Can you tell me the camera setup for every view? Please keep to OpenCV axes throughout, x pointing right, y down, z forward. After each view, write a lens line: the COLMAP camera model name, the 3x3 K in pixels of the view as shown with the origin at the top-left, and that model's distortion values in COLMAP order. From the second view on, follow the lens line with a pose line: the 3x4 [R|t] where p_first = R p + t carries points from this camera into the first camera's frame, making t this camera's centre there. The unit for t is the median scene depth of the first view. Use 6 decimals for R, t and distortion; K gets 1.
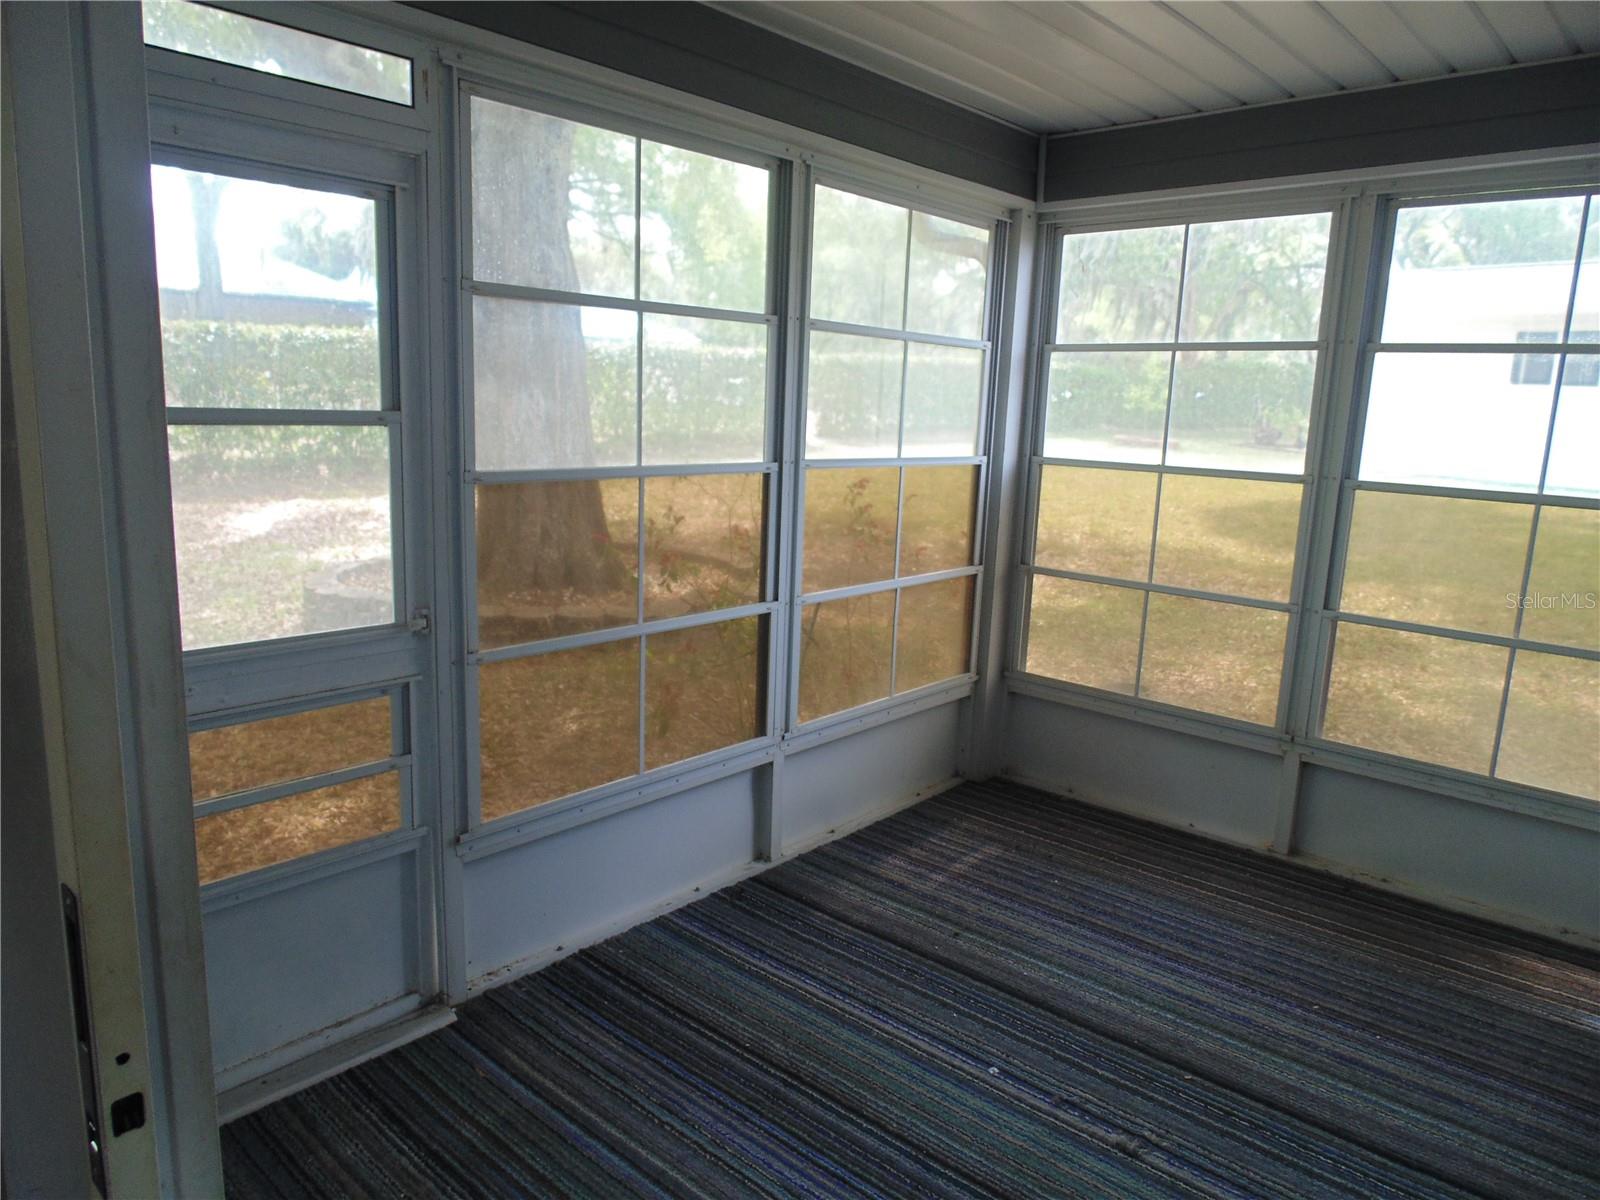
lens RADIAL K [[1062.6, 0, 803.9], [0, 1062.6, 599.1], [0, 0, 1]] dist [-0.021829, 0.001576]
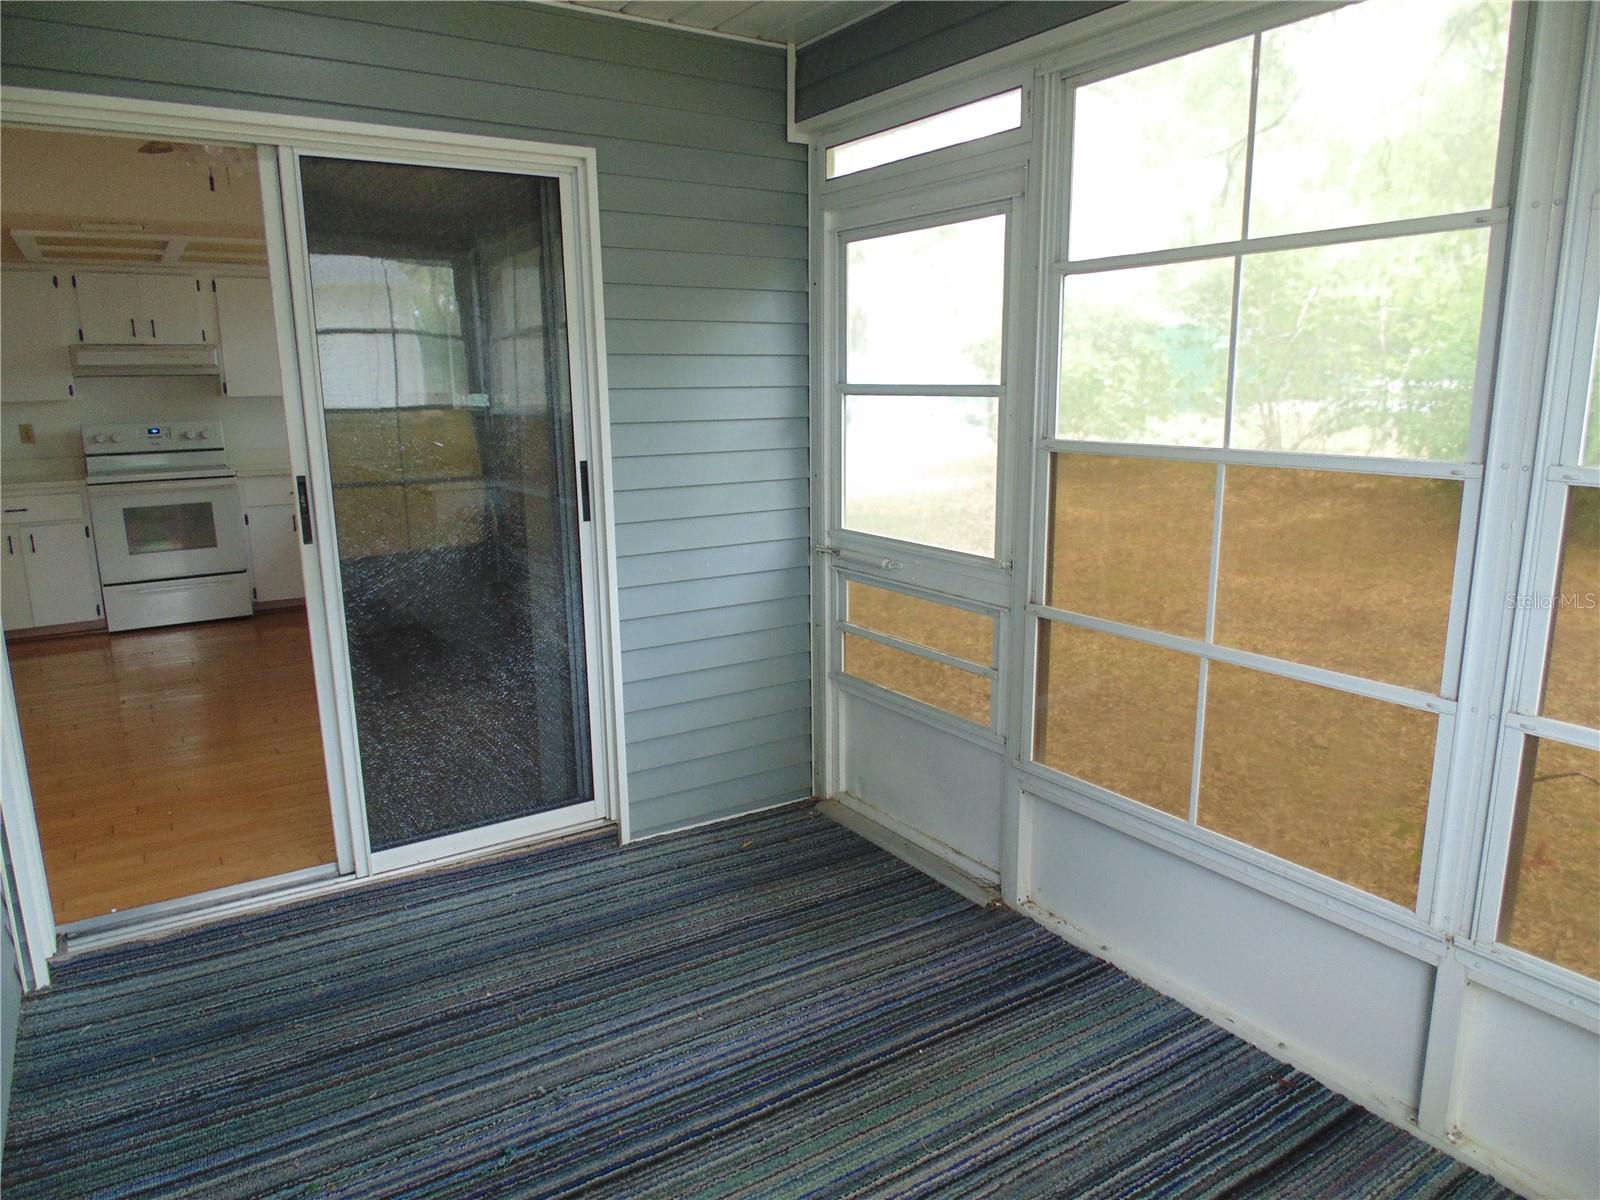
lens RADIAL K [[1062.6, 0, 803.9], [0, 1062.6, 599.1], [0, 0, 1]] dist [-0.021829, 0.001576]
pose [[-0.265854, 0.162150, -0.950278, 0.778397], [-0.176259, 0.960959, 0.213284, -0.143513], [0.947763, 0.224197, -0.226894, 0.990986]]
